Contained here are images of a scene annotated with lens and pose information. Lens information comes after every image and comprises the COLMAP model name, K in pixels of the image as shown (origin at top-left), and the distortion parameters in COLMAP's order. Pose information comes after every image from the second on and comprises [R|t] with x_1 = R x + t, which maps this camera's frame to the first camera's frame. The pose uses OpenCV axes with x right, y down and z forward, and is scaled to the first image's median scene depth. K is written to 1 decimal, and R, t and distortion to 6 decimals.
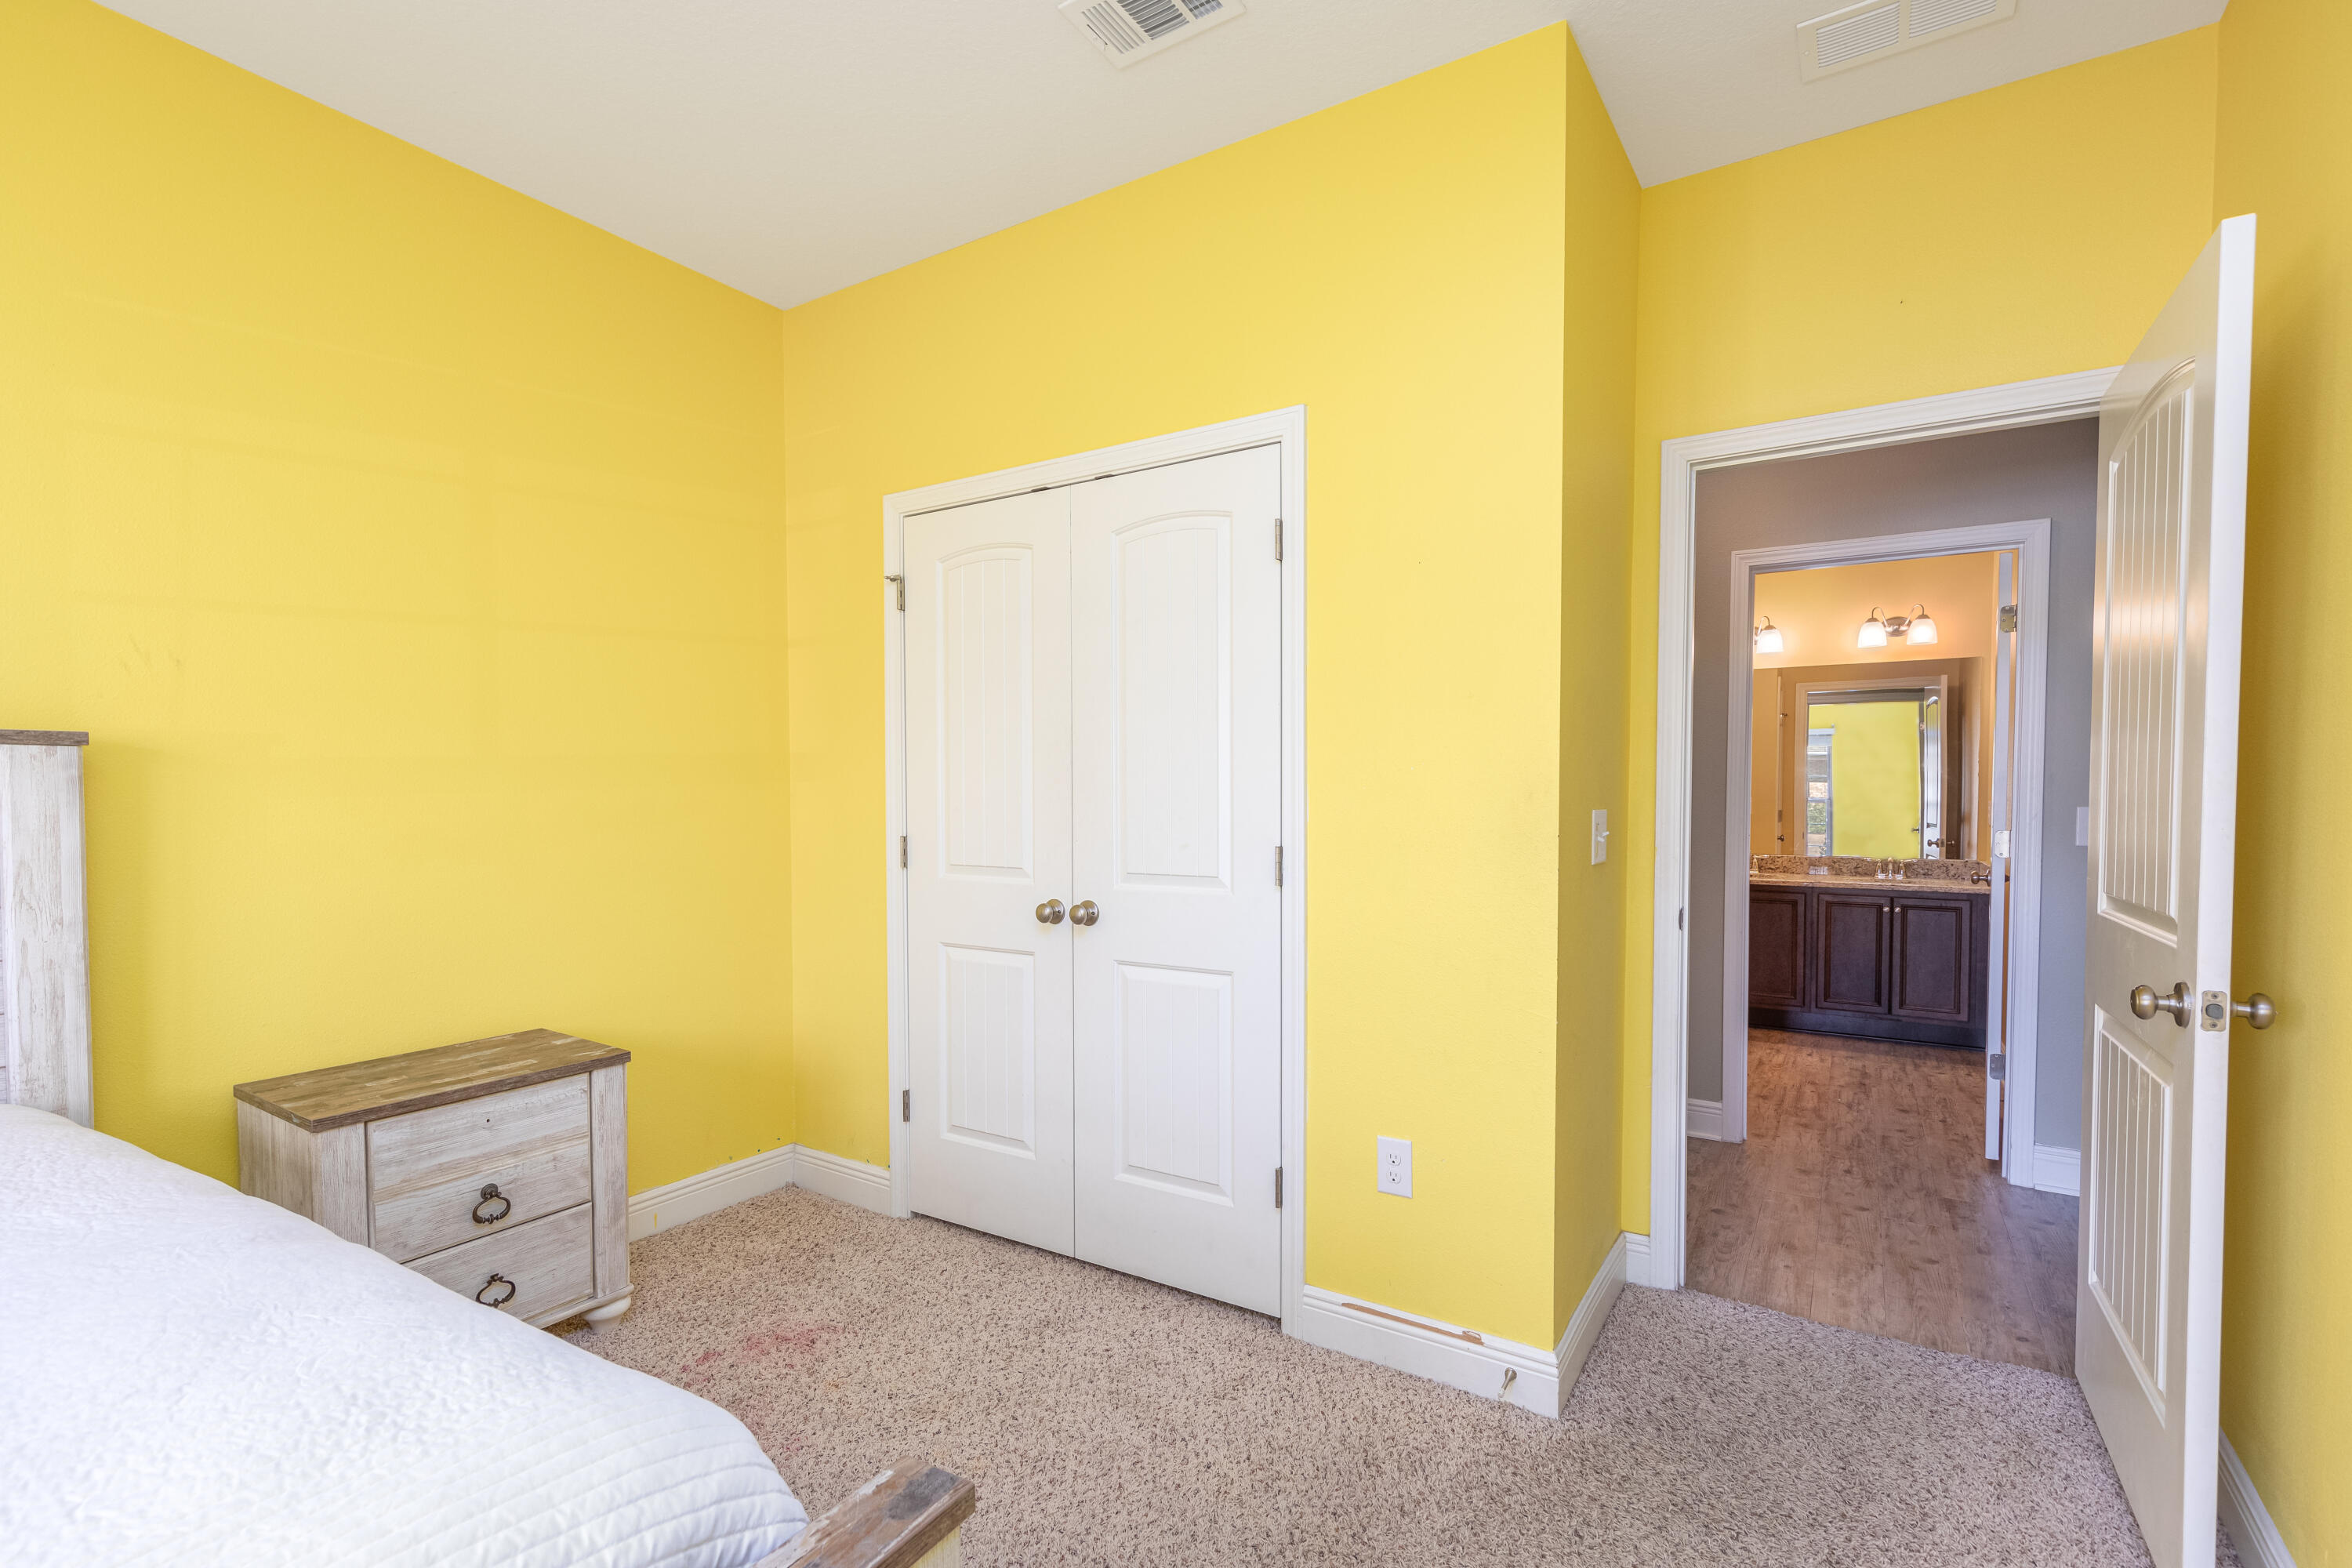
lens RADIAL K [[1059.2, 0, 1175.3], [0, 1059.2, 795.0], [0, 0, 1]] dist [0.000522, -0.000922]
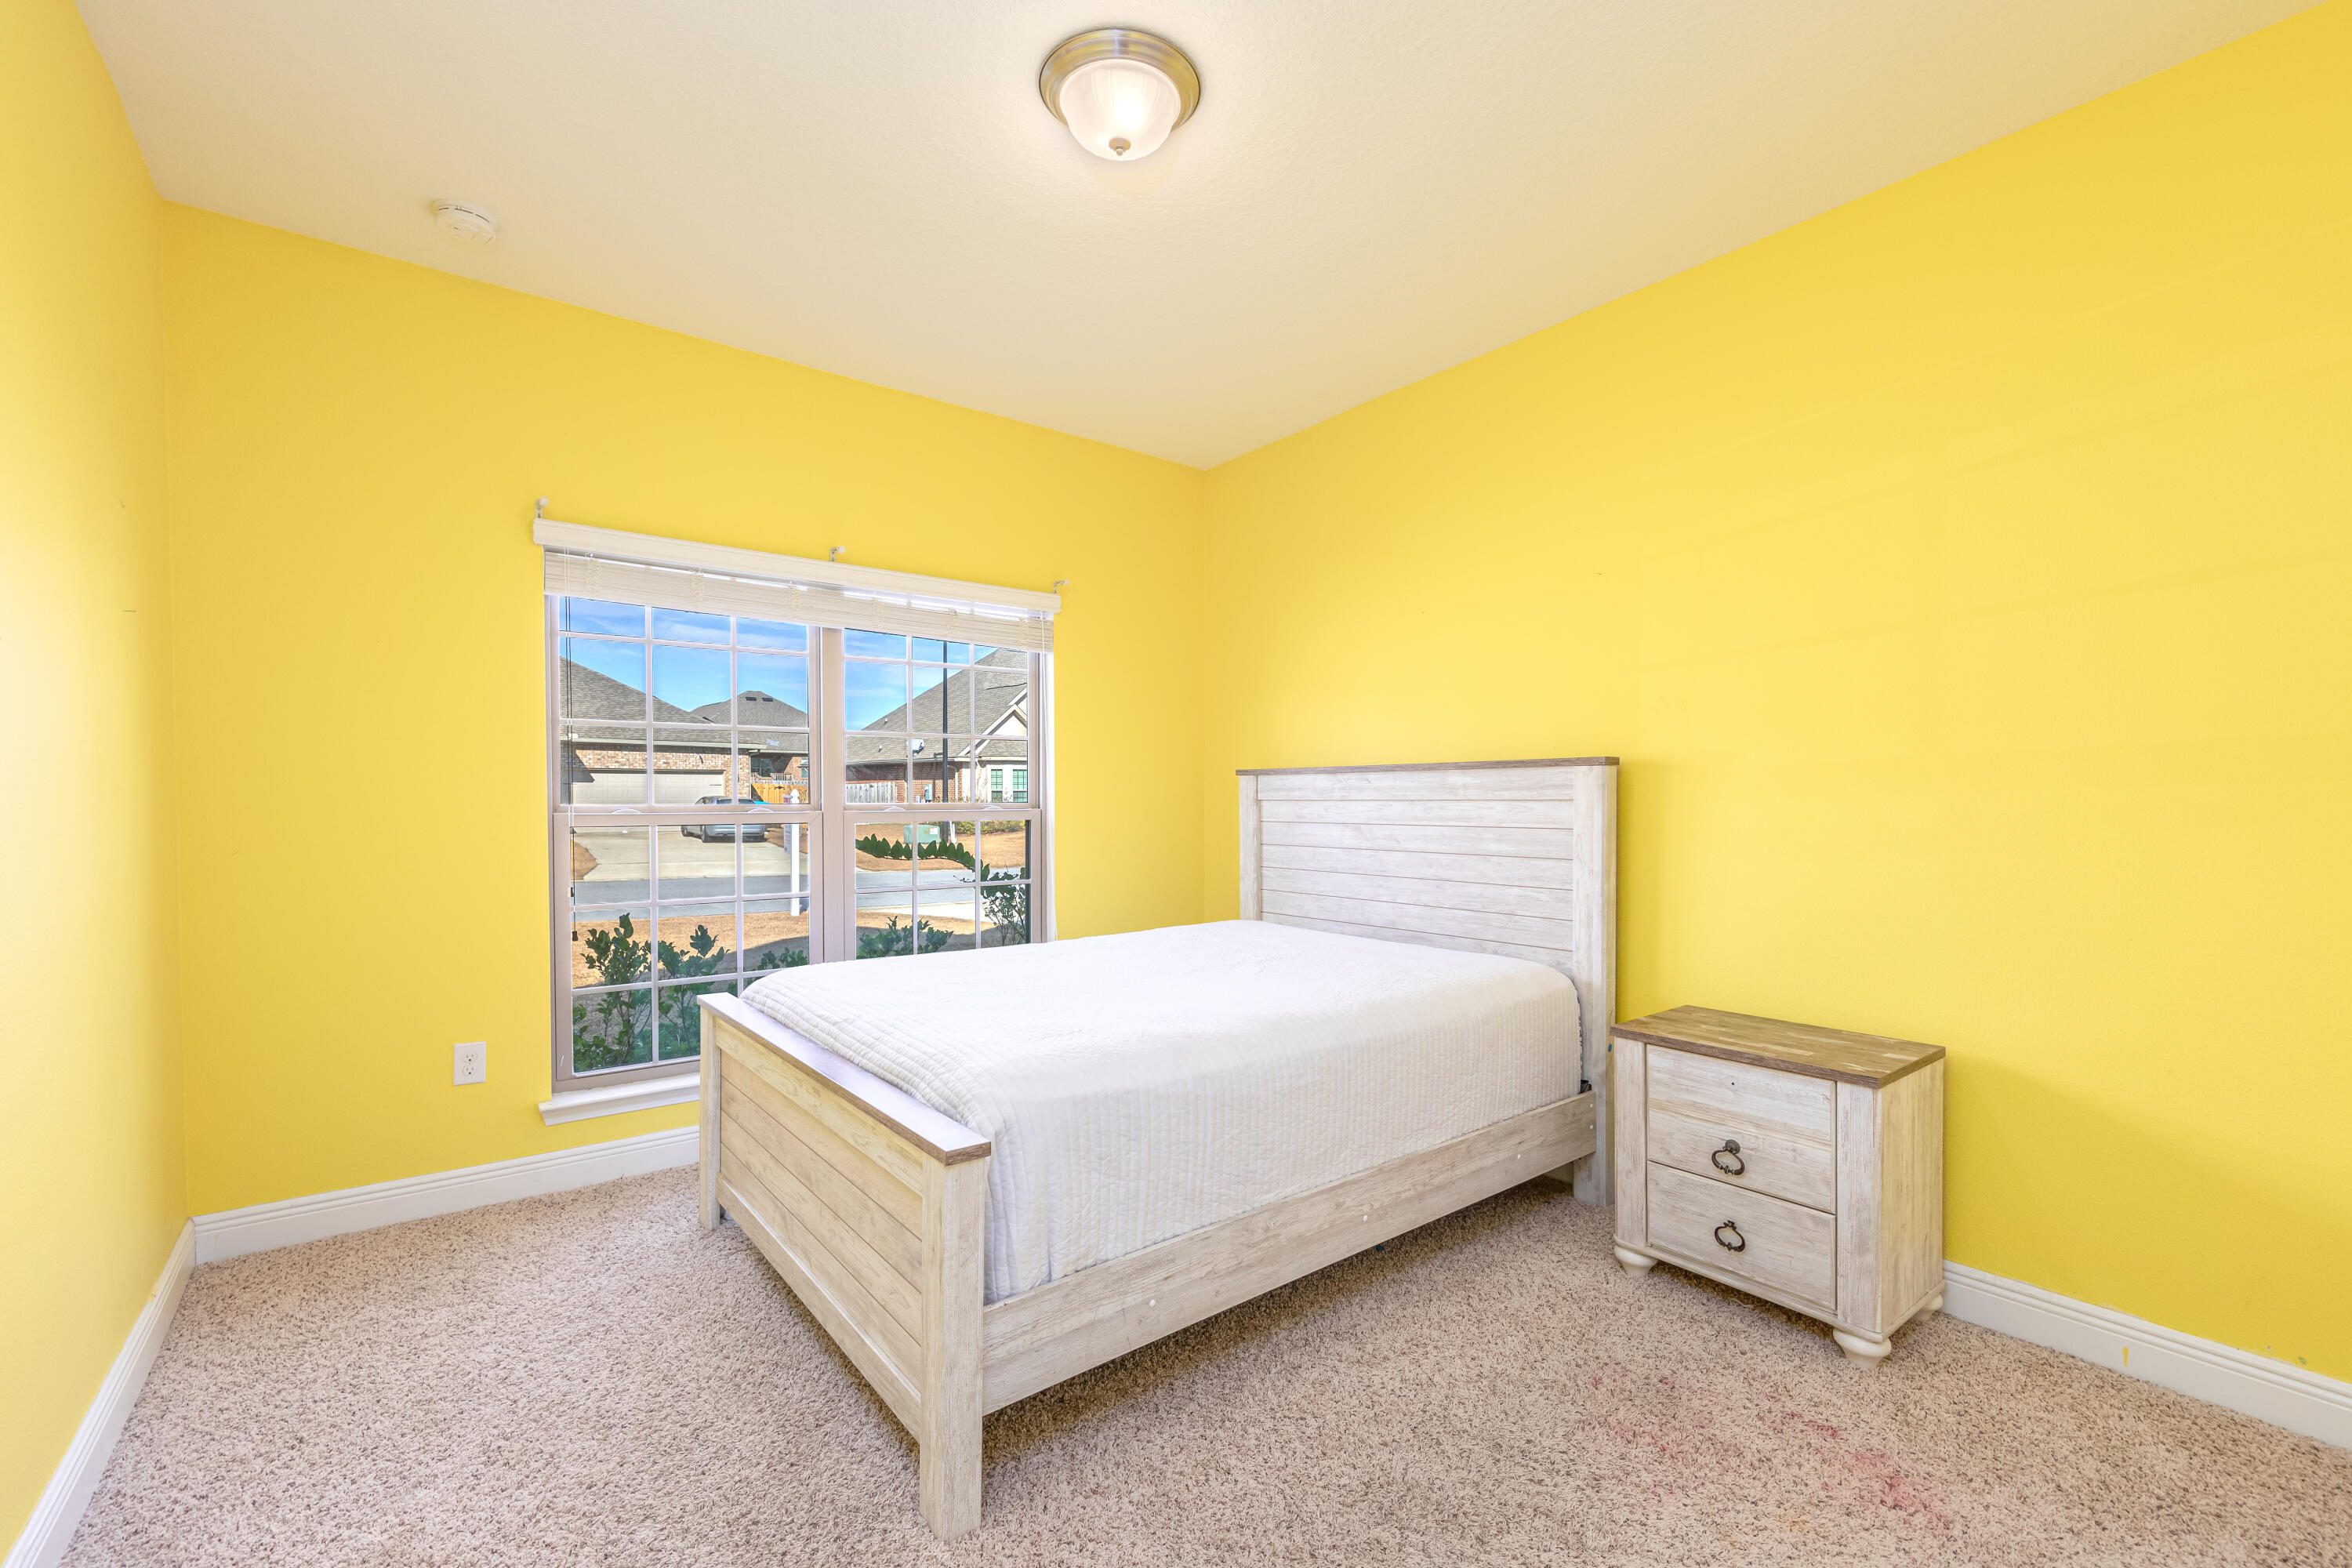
lens RADIAL K [[1006.4, 0, 1177.6], [0, 1006.4, 792.1], [0, 0, 1]] dist [0.000180, -0.000002]
pose [[-0.347269, -0.002705, -0.937761, 0.559582], [-0.005820, 0.999983, -0.000729, -0.000015], [0.937747, 0.005205, -0.347279, 0.804060]]
